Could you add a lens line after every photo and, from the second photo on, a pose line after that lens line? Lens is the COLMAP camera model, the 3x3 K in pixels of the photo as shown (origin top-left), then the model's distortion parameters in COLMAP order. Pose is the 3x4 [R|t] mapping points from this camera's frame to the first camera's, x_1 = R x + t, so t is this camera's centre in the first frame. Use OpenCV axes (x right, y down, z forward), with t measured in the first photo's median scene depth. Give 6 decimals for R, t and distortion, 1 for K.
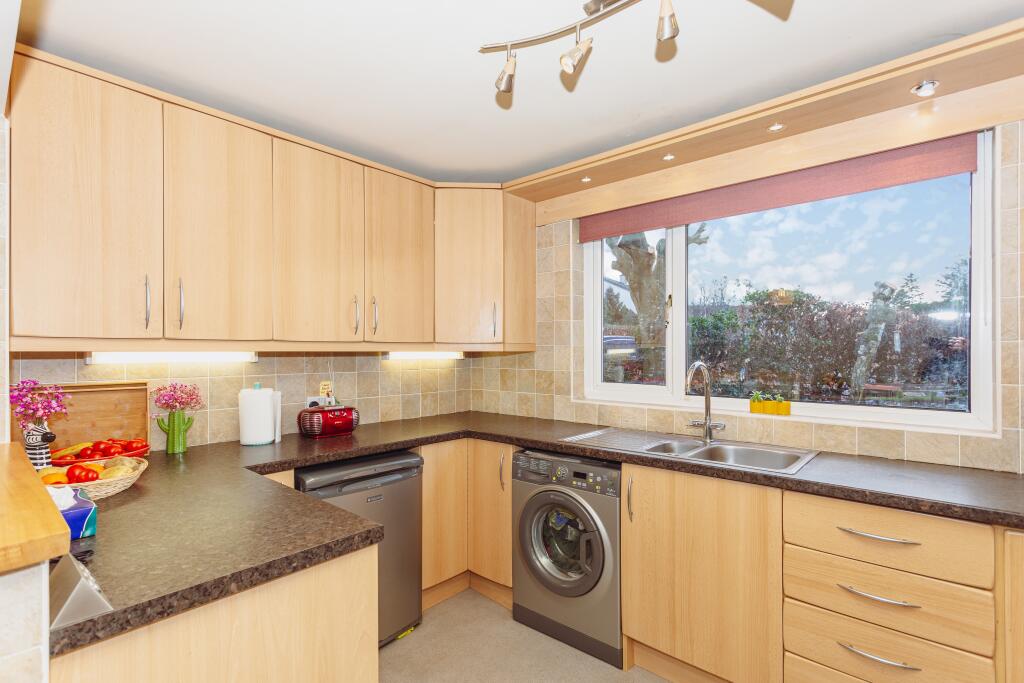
lens RADIAL K [[489.1, 0, 508.8], [0, 489.1, 344.0], [0, 0, 1]] dist [0.003142, -0.000138]
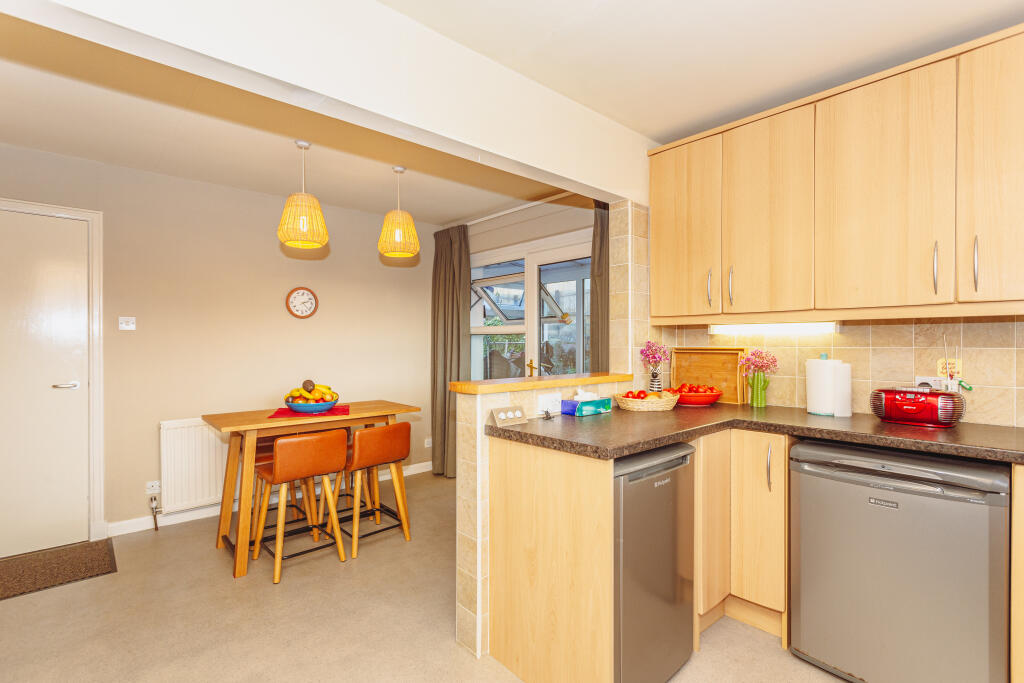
lens RADIAL K [[489.1, 0, 504.2], [0, 489.1, 345.6], [0, 0, 1]] dist [0.003142, -0.000138]
pose [[-0.123861, 0.003951, -0.992292, 0.519555], [0.015458, 0.999878, 0.002051, 0.048427], [0.992179, -0.015085, -0.123907, 0.448538]]
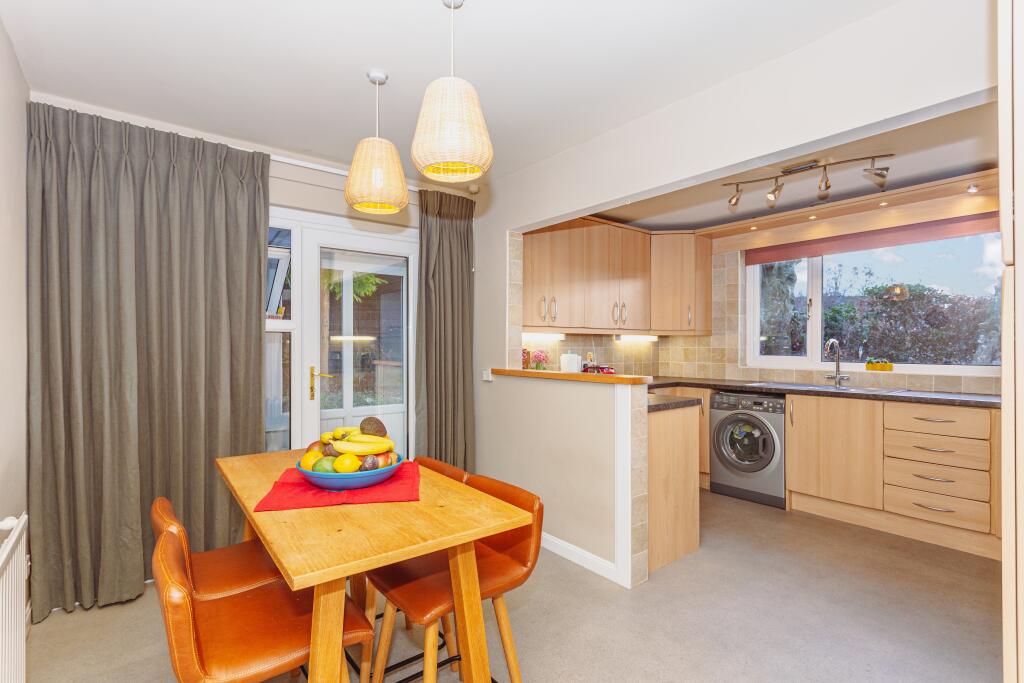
lens RADIAL K [[489.1, 0, 507.6], [0, 489.1, 344.6], [0, 0, 1]] dist [0.003142, -0.000138]
pose [[0.984104, 0.003718, -0.177557, -0.391215], [-0.001248, 0.999901, 0.014021, 0.029071], [0.177591, -0.013576, 0.984011, -0.812567]]
